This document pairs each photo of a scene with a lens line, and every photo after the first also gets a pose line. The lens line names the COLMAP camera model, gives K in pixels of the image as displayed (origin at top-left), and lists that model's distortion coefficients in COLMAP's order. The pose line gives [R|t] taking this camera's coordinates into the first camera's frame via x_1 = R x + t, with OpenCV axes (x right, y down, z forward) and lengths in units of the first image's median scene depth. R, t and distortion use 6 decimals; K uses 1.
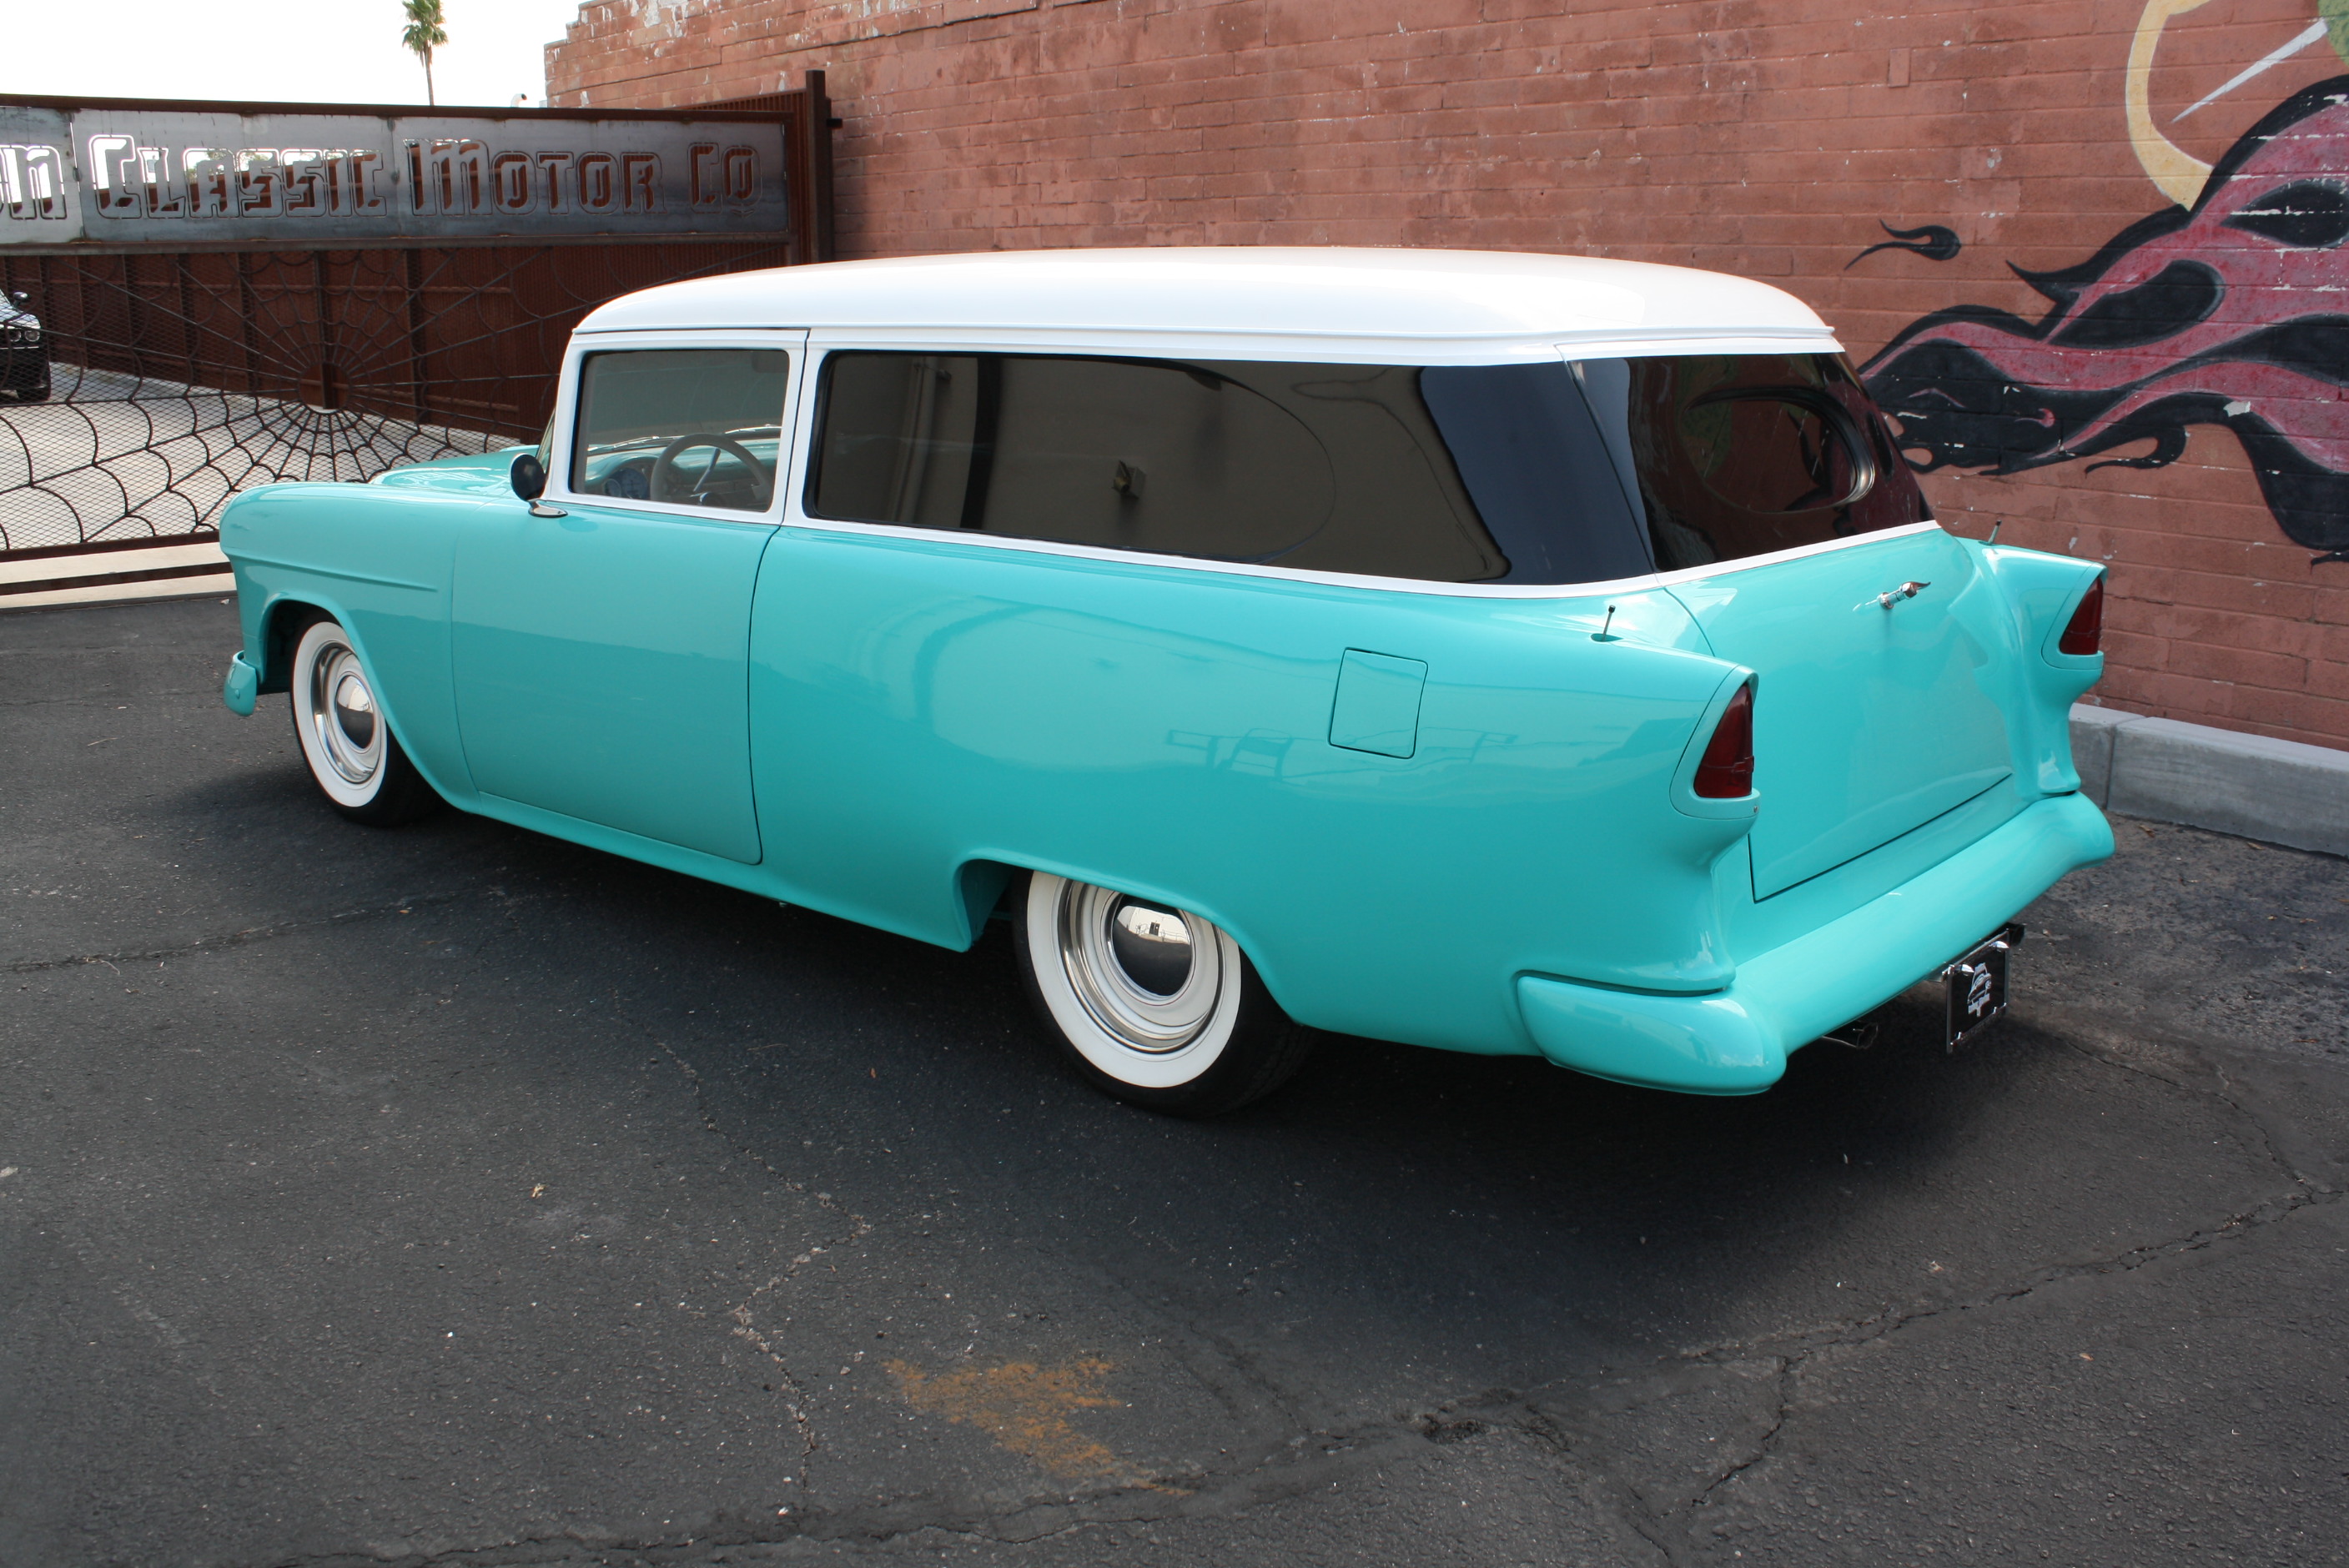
lens RADIAL K [[2086.6, 0, 1187.1], [0, 2086.6, 800.0], [0, 0, 1]] dist [-0.150055, 0.129298]
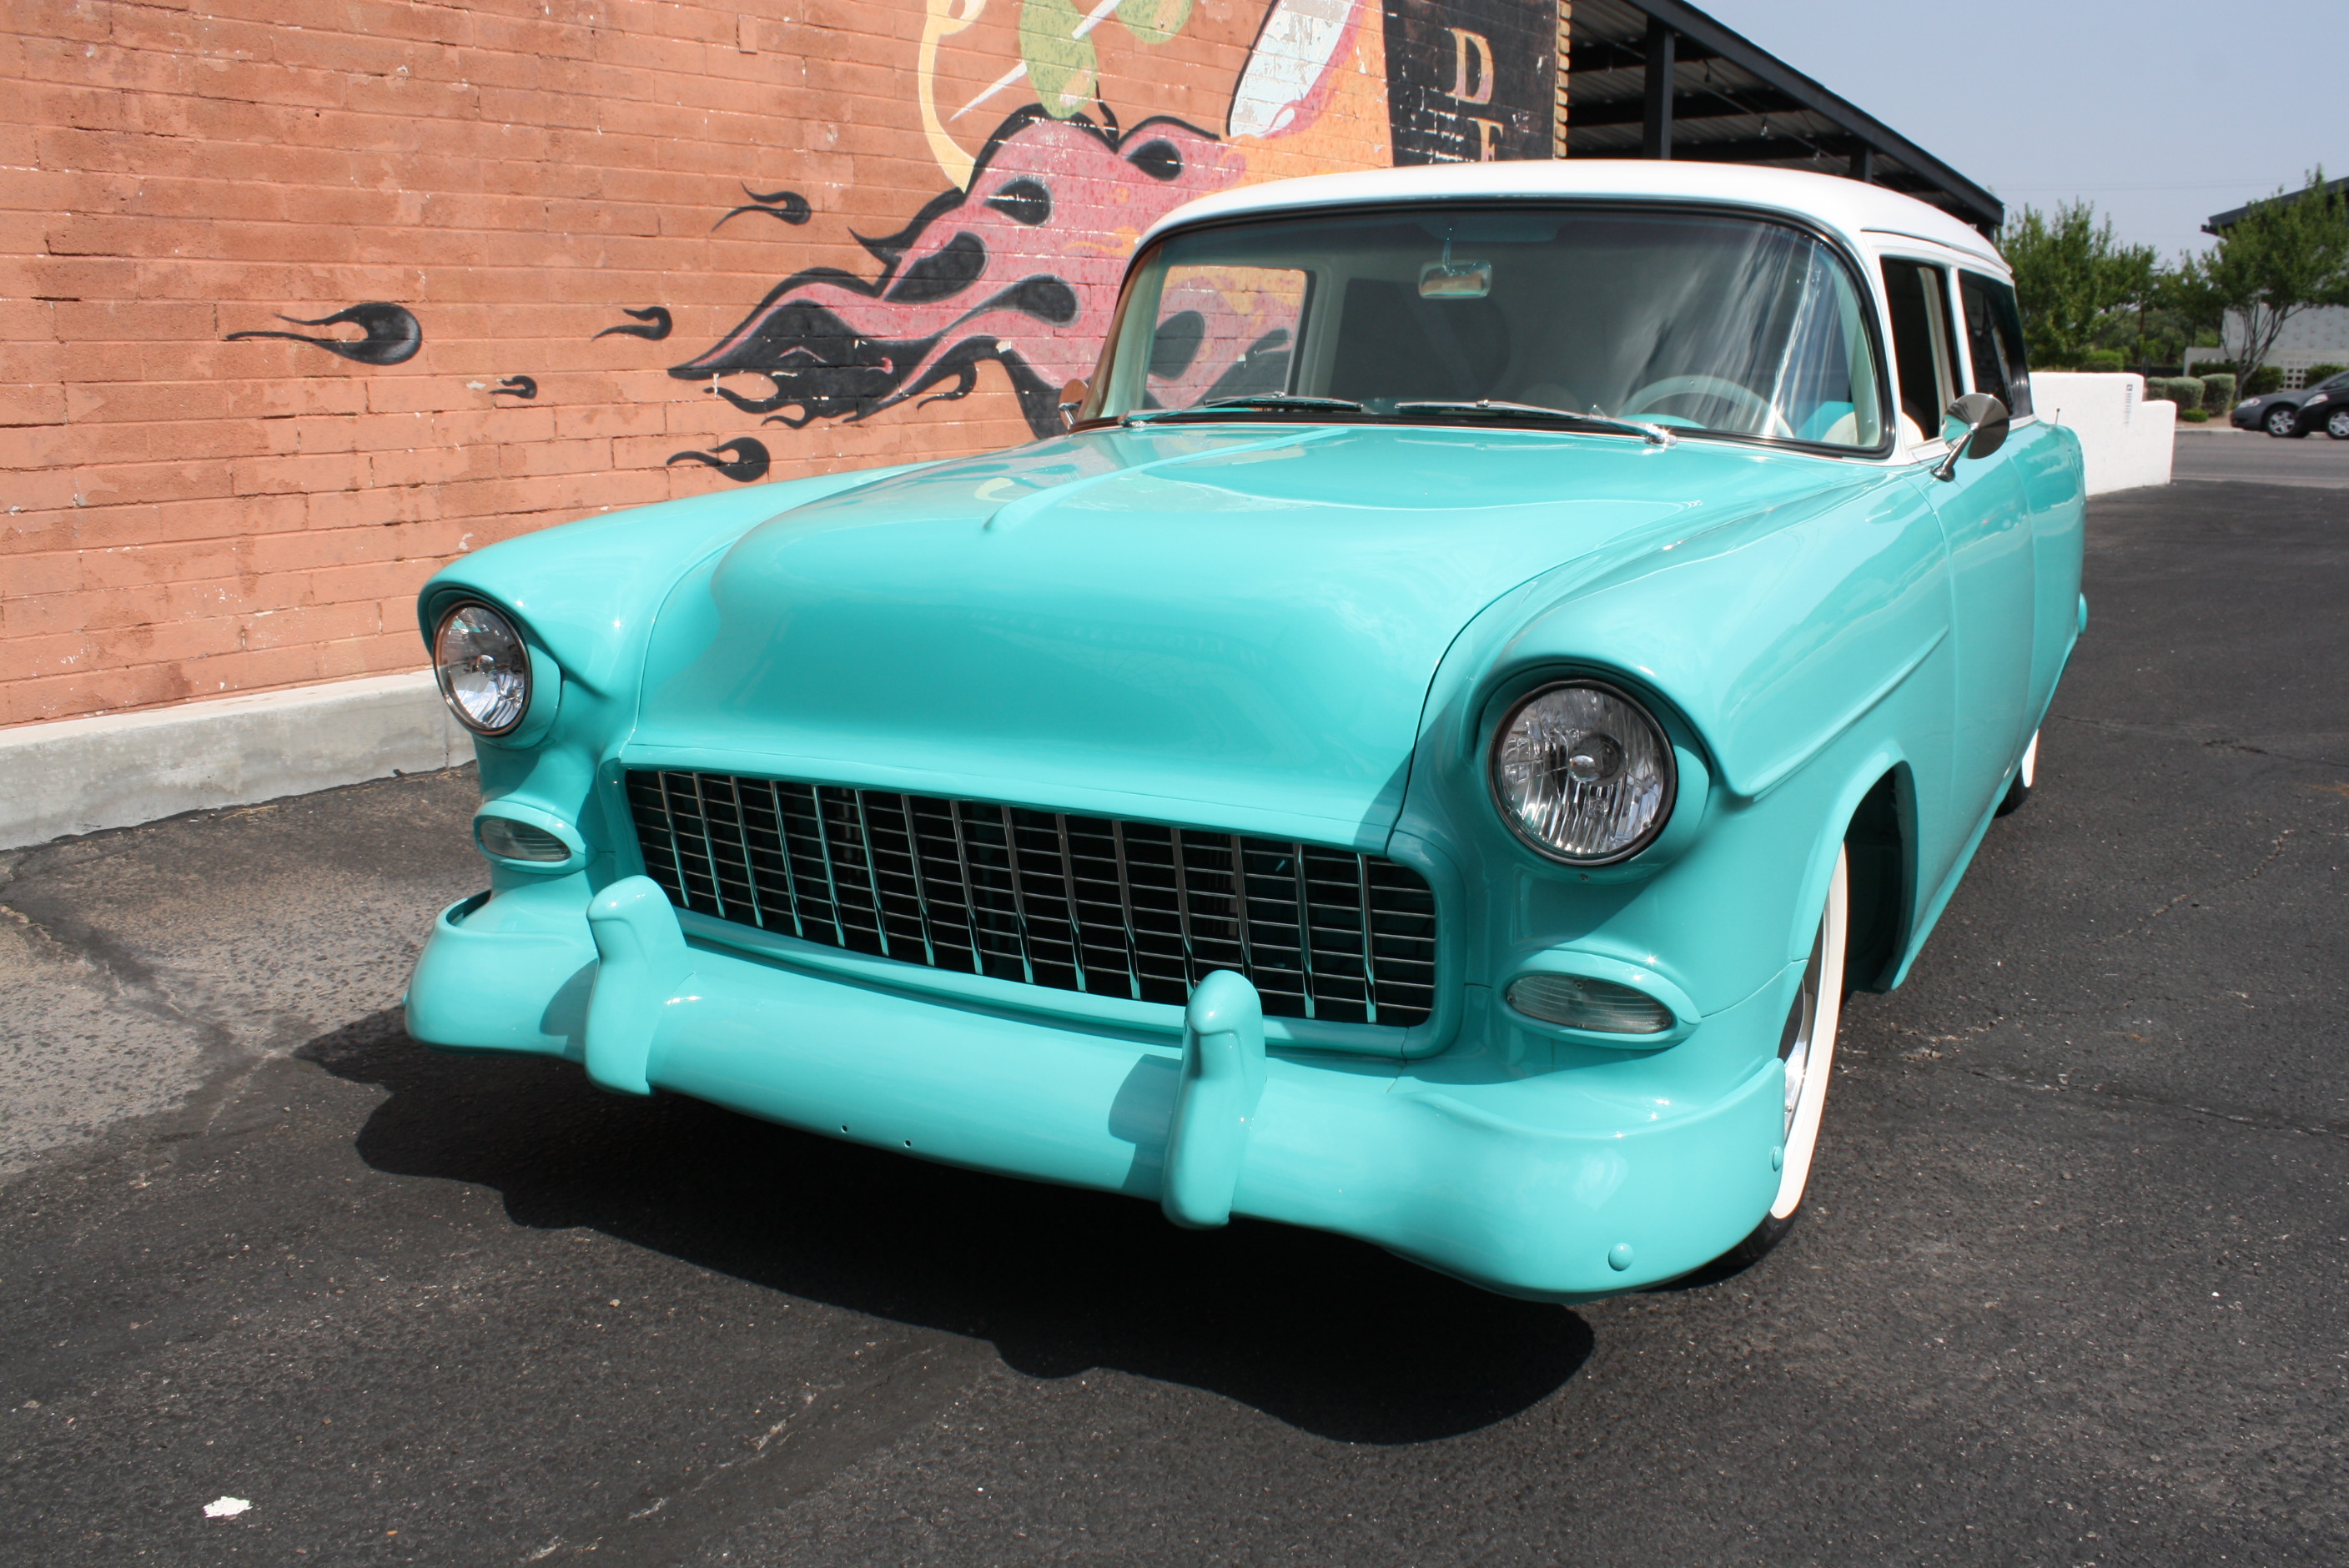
lens RADIAL K [[1945.6, 0, 1192.0], [0, 1945.6, 771.8], [0, 0, 1]] dist [-0.158315, 0.126416]
pose [[-0.214706, -0.208529, 0.954158, -0.622003], [0.241257, 0.935343, 0.258705, -0.190303], [-0.946413, 0.285742, -0.150515, 0.951826]]
